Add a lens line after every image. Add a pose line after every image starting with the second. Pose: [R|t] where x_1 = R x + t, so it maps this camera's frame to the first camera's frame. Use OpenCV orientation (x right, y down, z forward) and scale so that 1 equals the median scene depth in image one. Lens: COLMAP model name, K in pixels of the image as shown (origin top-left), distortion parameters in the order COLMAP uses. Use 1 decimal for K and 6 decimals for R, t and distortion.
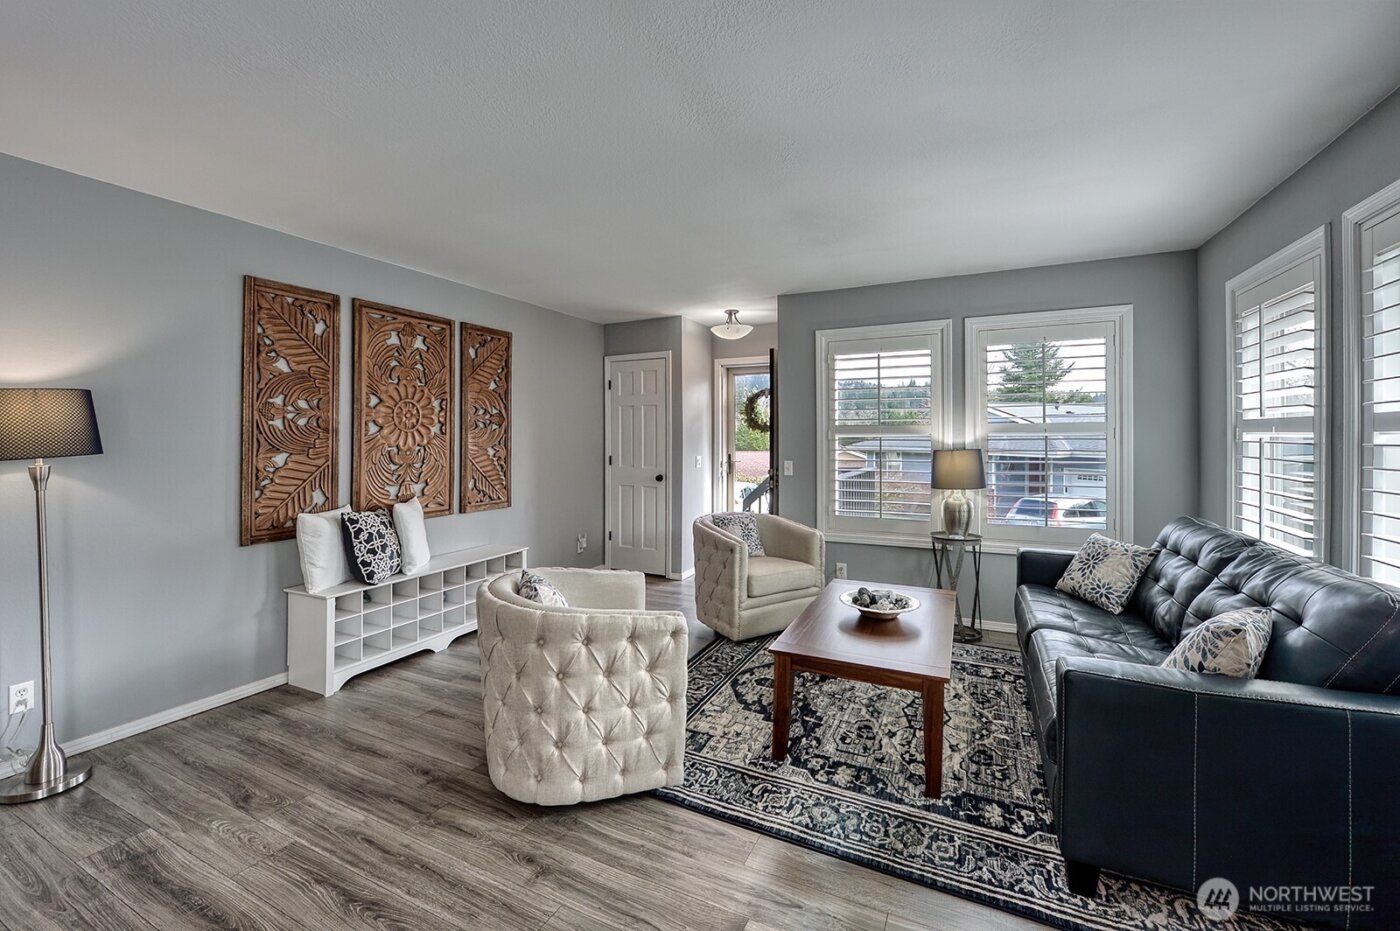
lens RADIAL K [[562.8, 0, 700.8], [0, 562.8, 439.4], [0, 0, 1]] dist [0.002367, 0.000246]
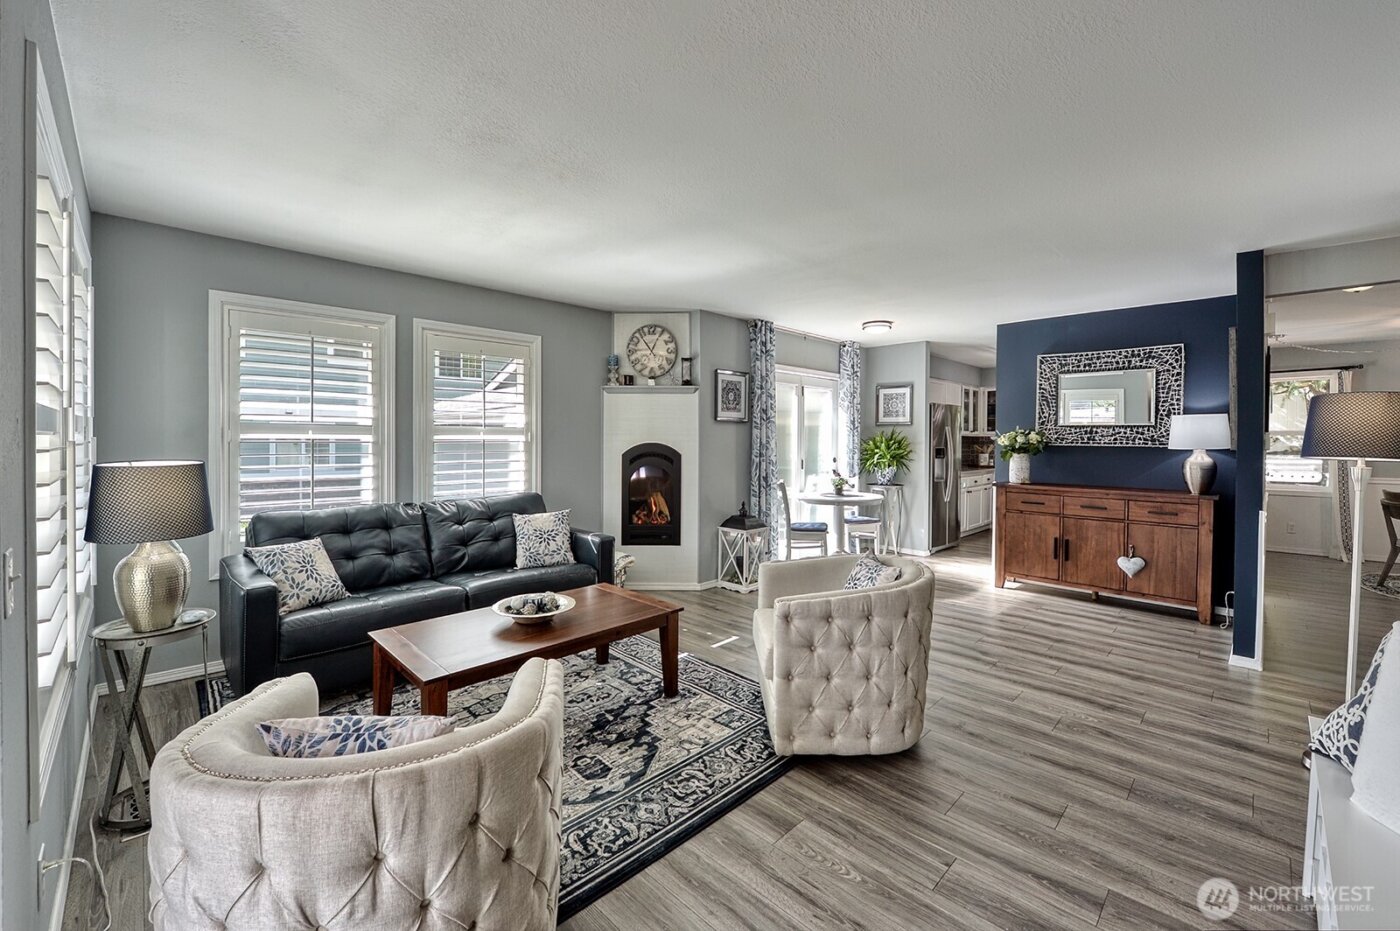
lens RADIAL K [[562.8, 0, 701.5], [0, 562.8, 453.4], [0, 0, 1]] dist [0.002367, 0.000246]
pose [[-0.945676, -0.017880, 0.324619, -0.301747], [-0.012983, 0.999767, 0.017244, 0.010502], [-0.324851, 0.012093, -0.945688, 2.046269]]
